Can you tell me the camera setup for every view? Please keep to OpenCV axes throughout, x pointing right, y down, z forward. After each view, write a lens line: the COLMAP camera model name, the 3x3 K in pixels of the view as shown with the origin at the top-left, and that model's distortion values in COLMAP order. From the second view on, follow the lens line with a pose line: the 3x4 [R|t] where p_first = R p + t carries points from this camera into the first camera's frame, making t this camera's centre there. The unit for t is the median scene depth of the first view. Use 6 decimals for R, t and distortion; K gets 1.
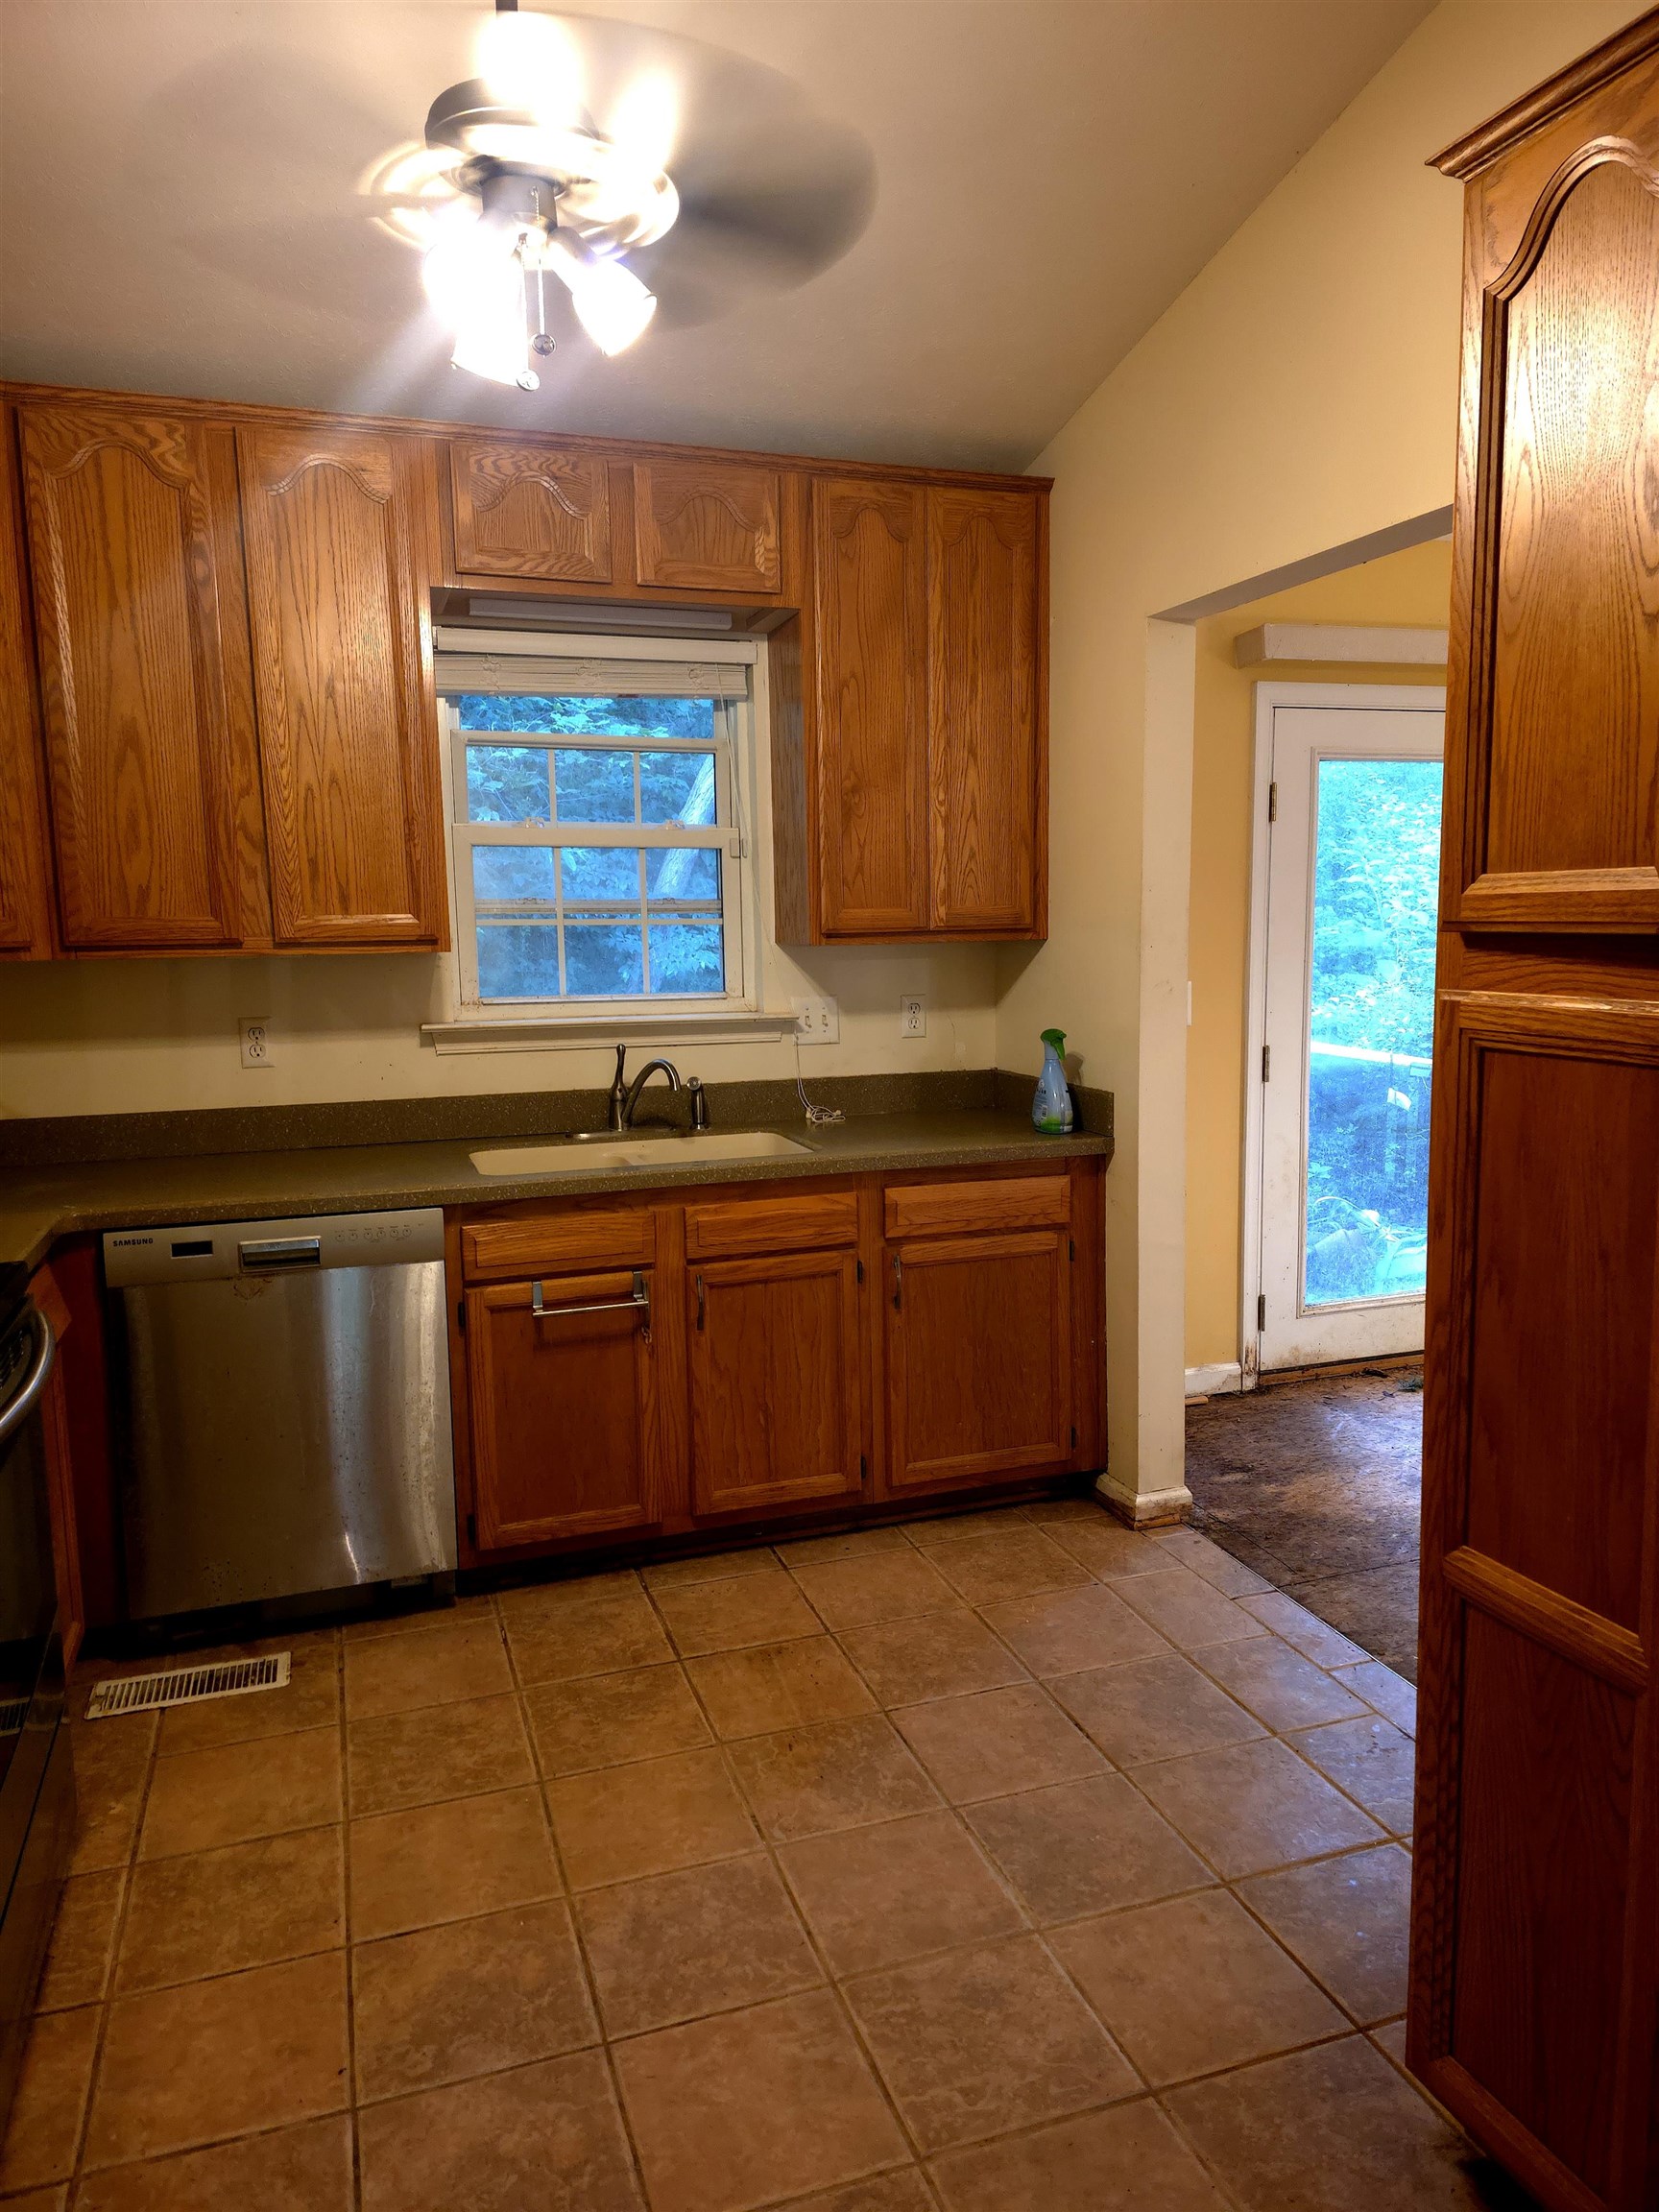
lens RADIAL K [[1482.8, 0, 845.9], [0, 1482.8, 1101.8], [0, 0, 1]] dist [0.077723, -0.075442]
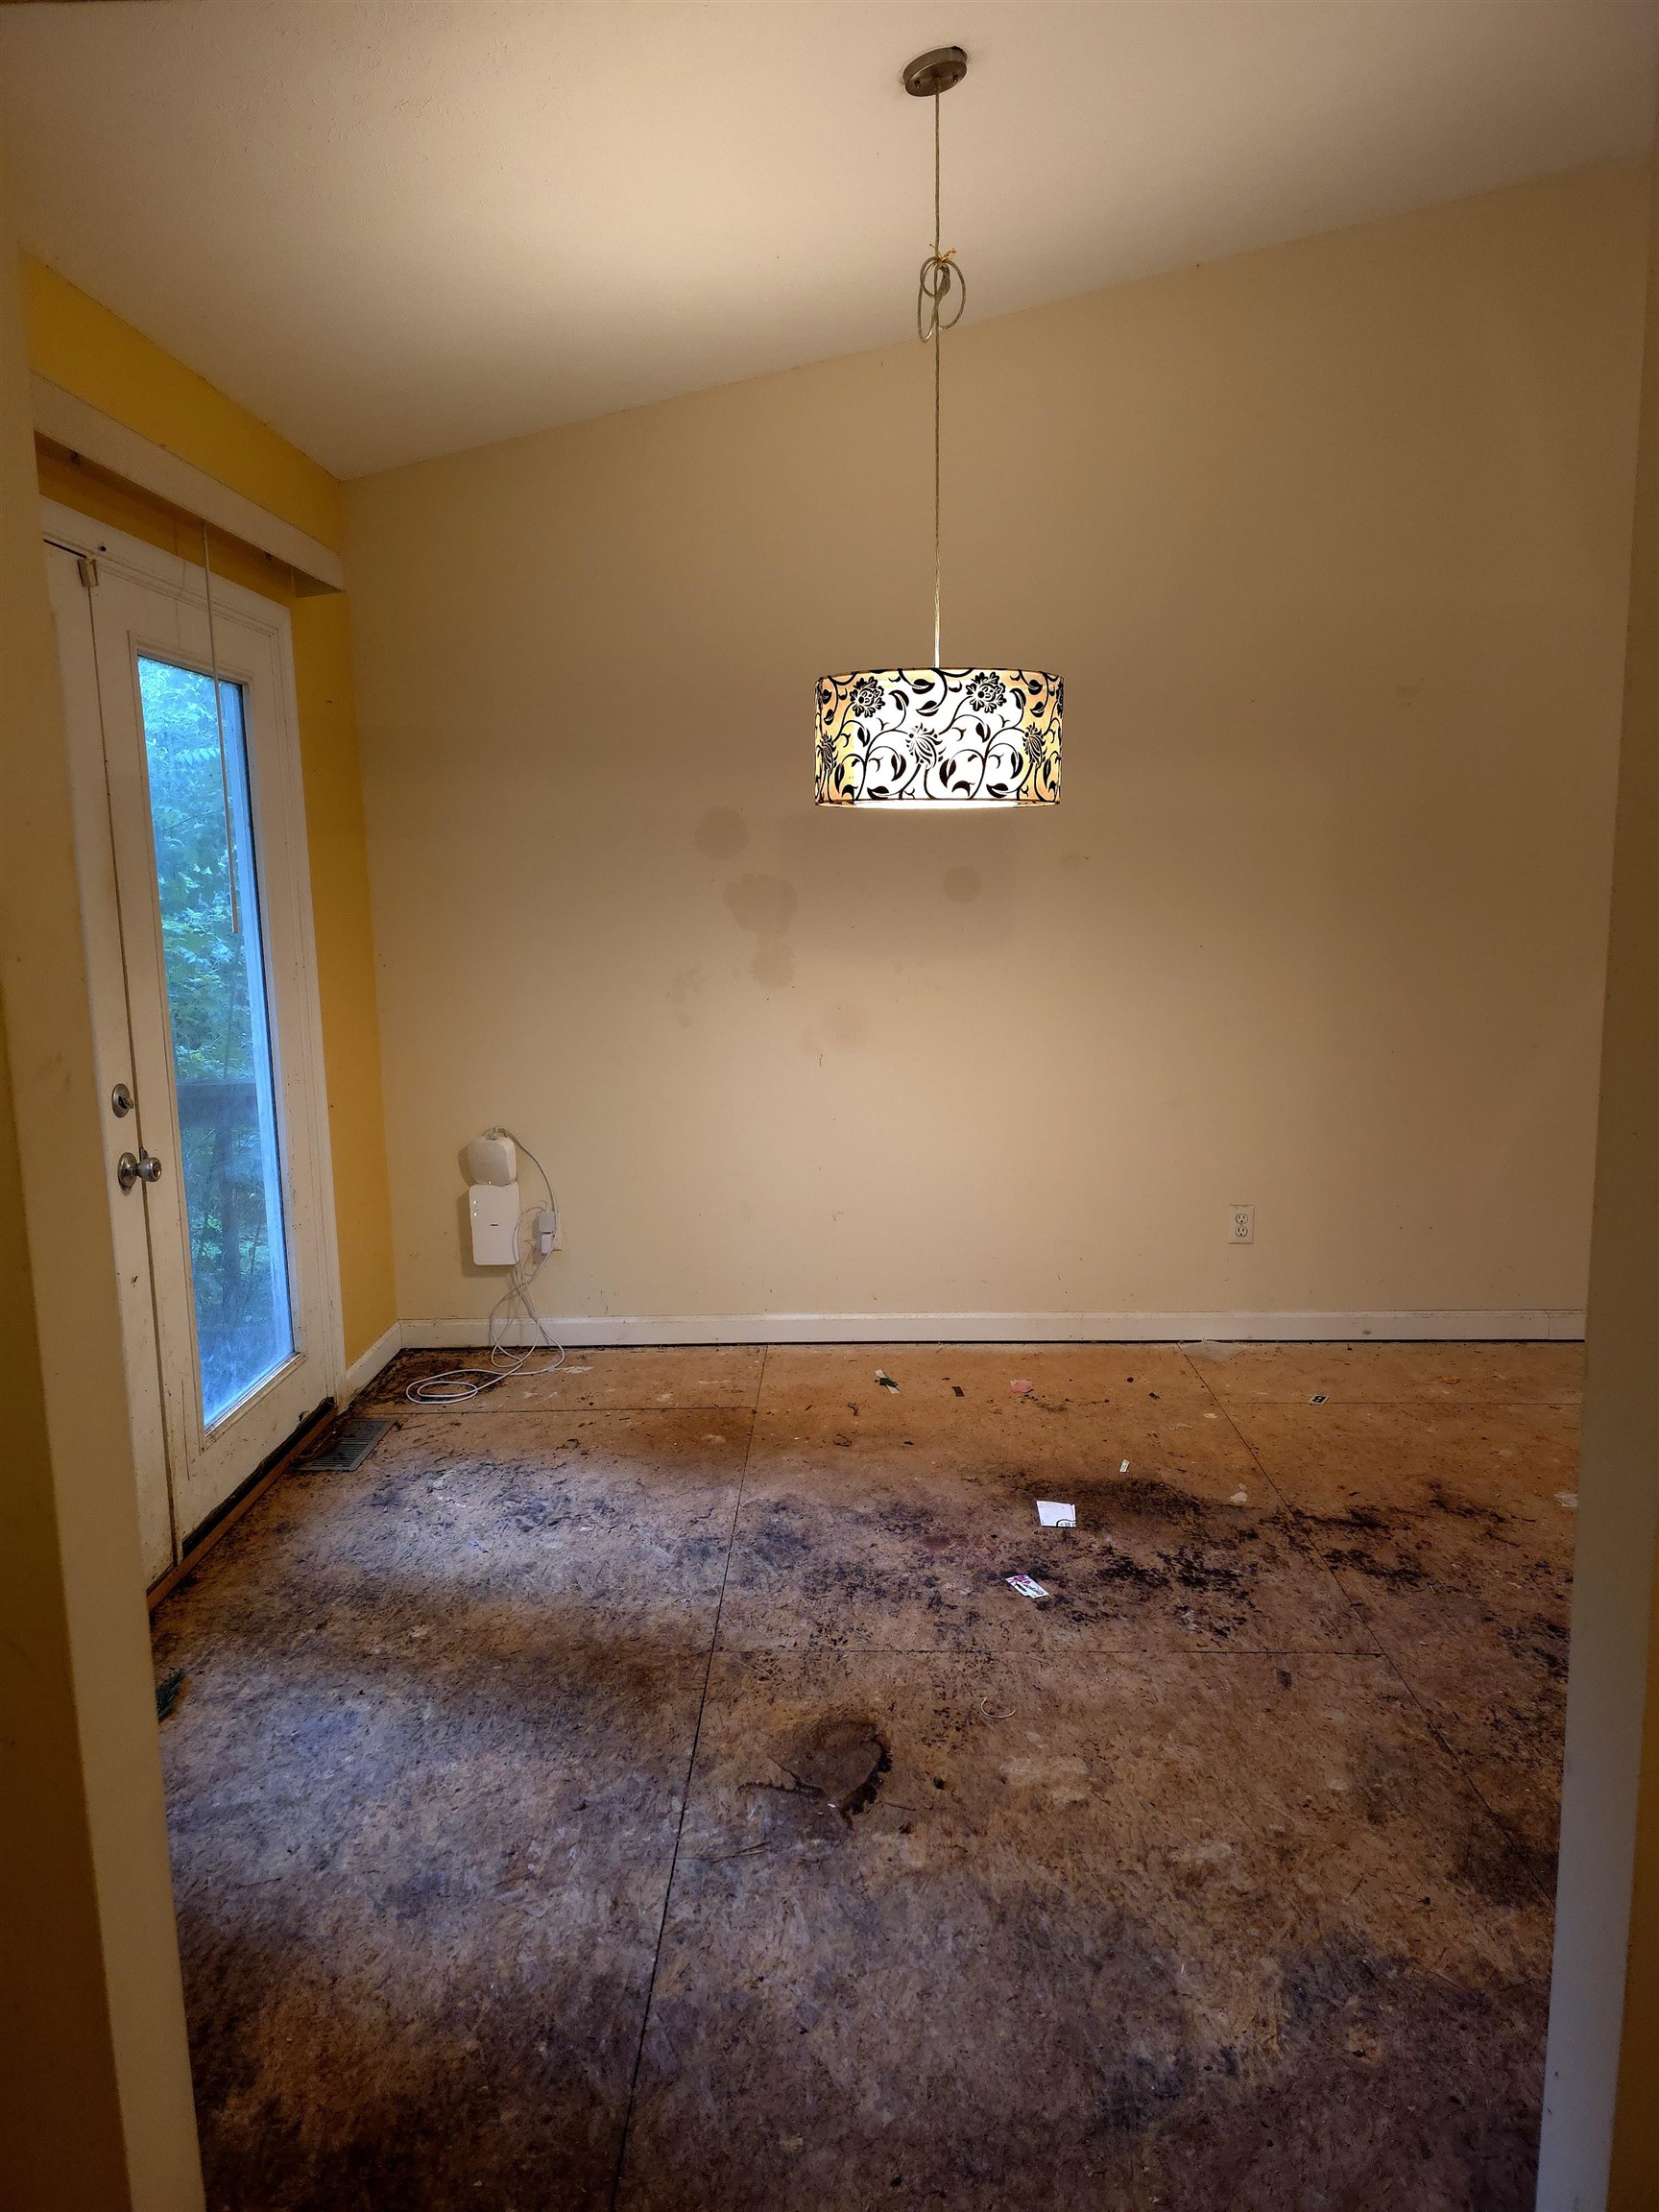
lens RADIAL K [[1483.5, 0, 843.6], [0, 1483.5, 1118.9], [0, 0, 1]] dist [0.080249, -0.079916]
pose [[0.341253, -0.145916, 0.928577, -0.037257], [0.131833, 0.985543, 0.106419, -0.060597], [-0.930681, 0.086101, 0.355556, 0.523956]]
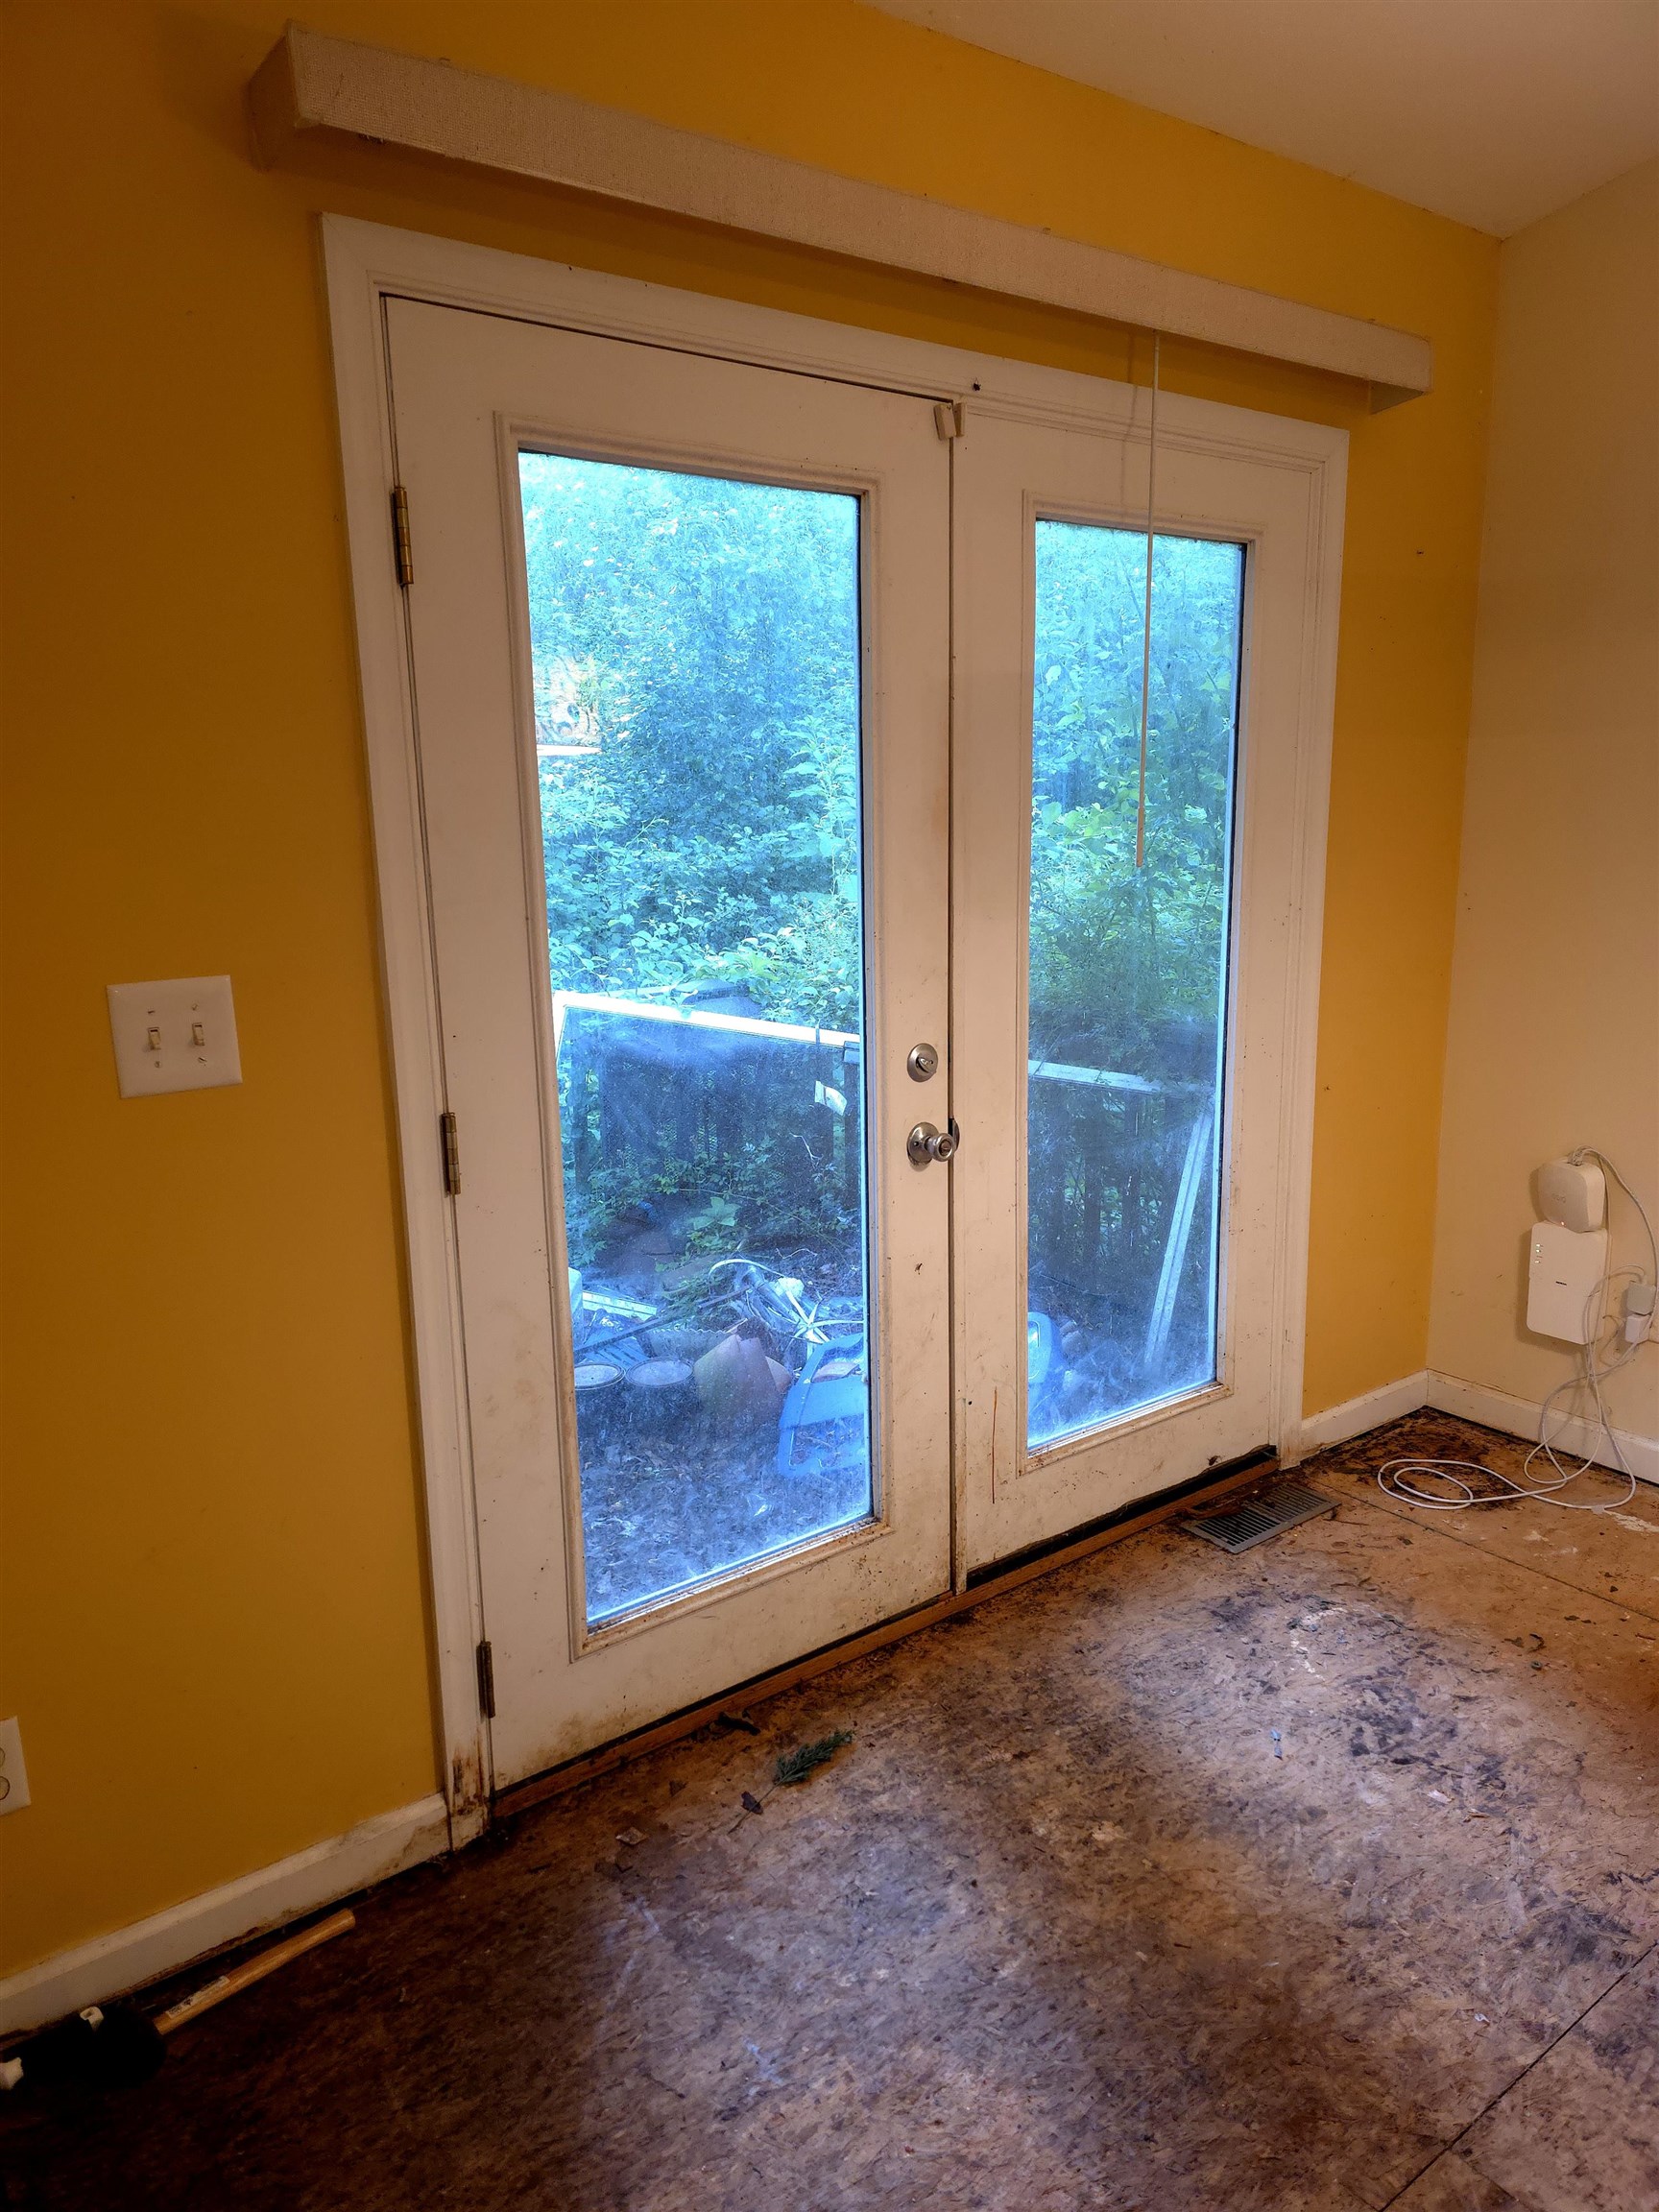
lens RADIAL K [[1483.5, 0, 843.6], [0, 1483.5, 1118.9], [0, 0, 1]] dist [0.080249, -0.079916]
pose [[0.952399, -0.063914, 0.298079, 0.254119], [0.041157, 0.995781, 0.082014, -0.065927], [-0.302063, -0.065842, 0.951011, 0.529125]]
